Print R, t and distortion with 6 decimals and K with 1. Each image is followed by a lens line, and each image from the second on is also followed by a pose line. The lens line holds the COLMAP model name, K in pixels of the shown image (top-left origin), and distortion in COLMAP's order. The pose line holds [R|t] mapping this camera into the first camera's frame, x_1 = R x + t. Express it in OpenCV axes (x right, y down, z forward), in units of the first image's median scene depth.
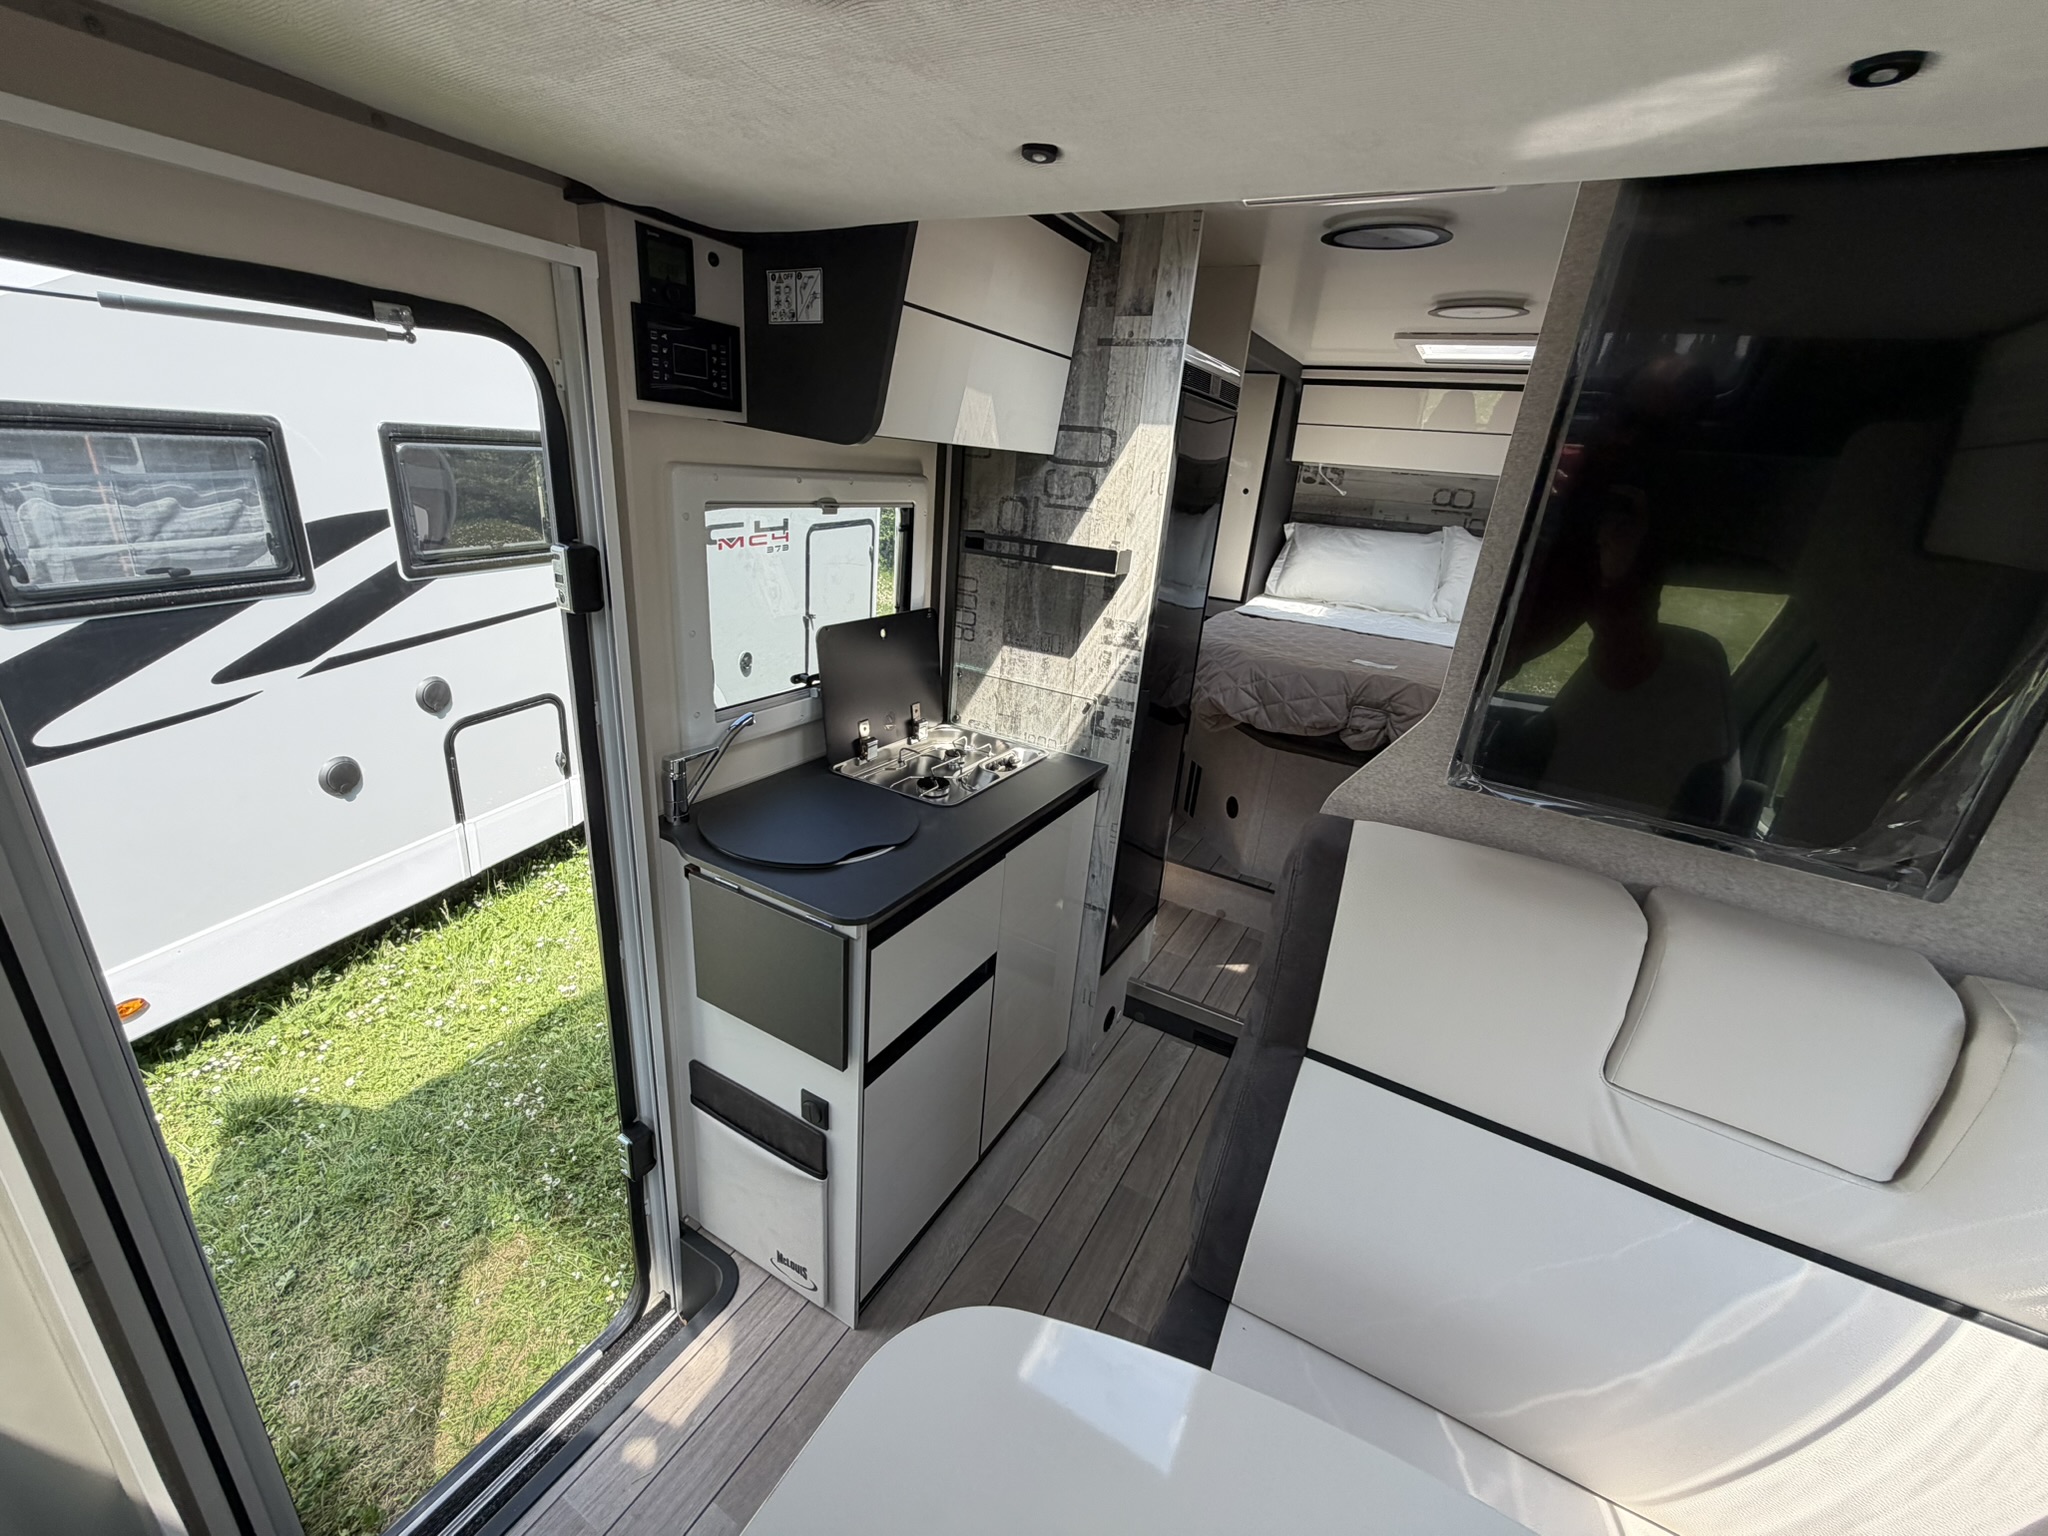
lens RADIAL K [[819.4, 0, 1018.1], [0, 819.4, 768.9], [0, 0, 1]] dist [-0.000787, 0.000486]
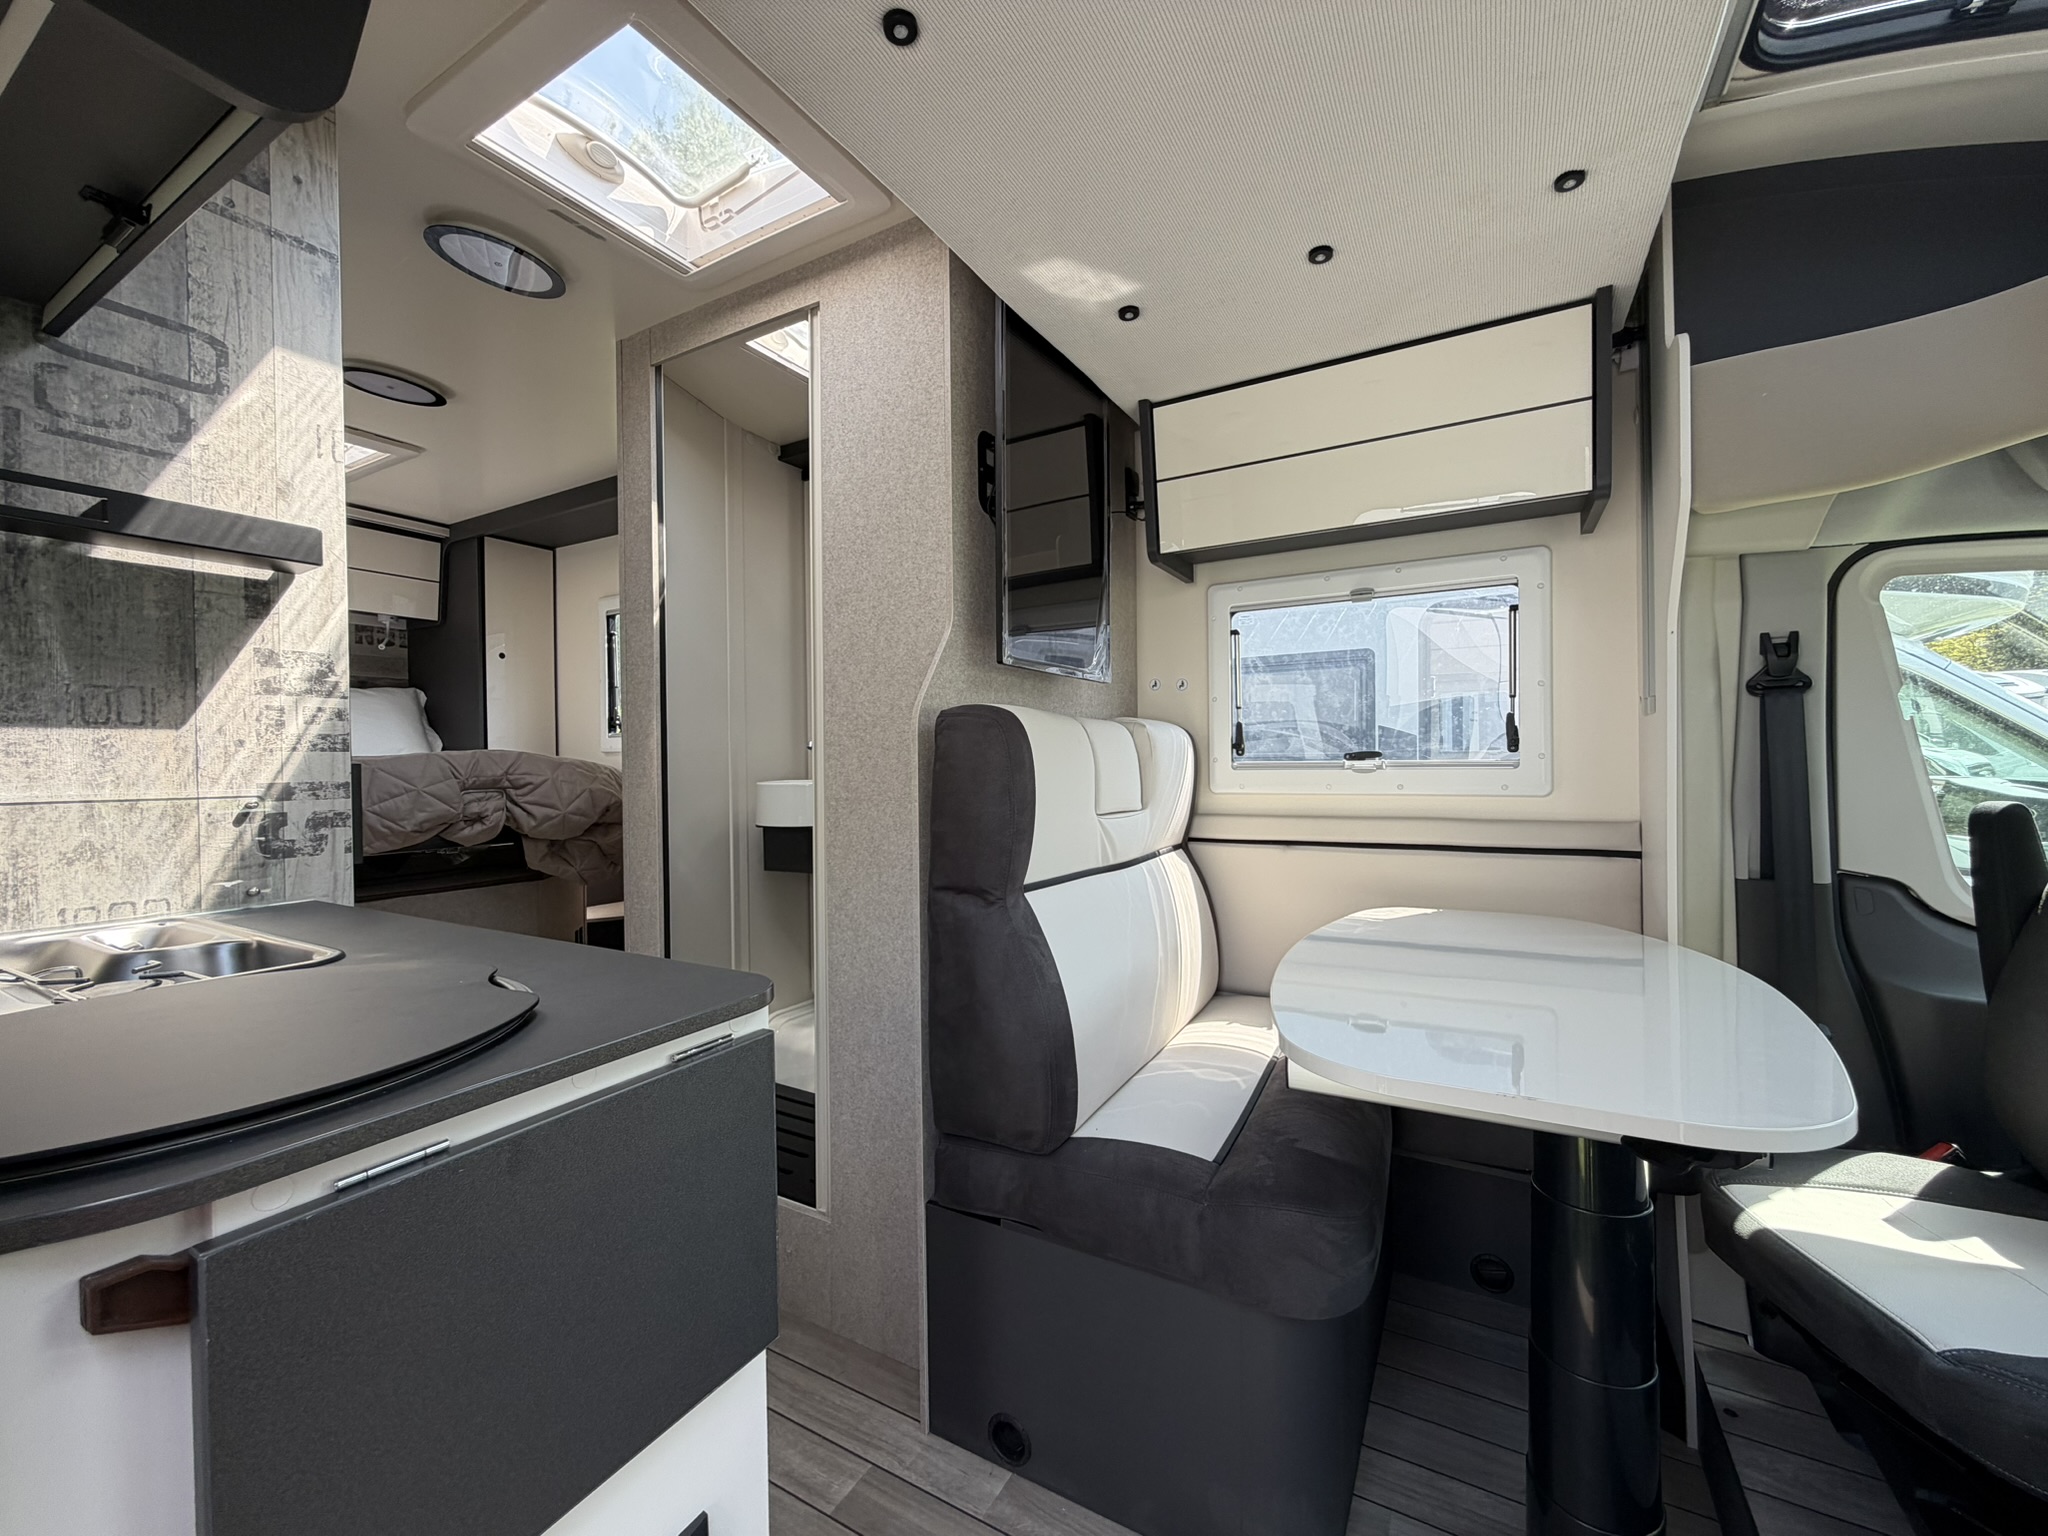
lens RADIAL K [[819.4, 0, 1021.0], [0, 819.4, 767.5], [0, 0, 1]] dist [-0.000787, 0.000486]
pose [[-0.002748, -0.089754, 0.995960, -0.468858], [0.362287, 0.928215, 0.084649, 0.039714], [-0.932063, 0.361056, 0.029966, 0.494172]]
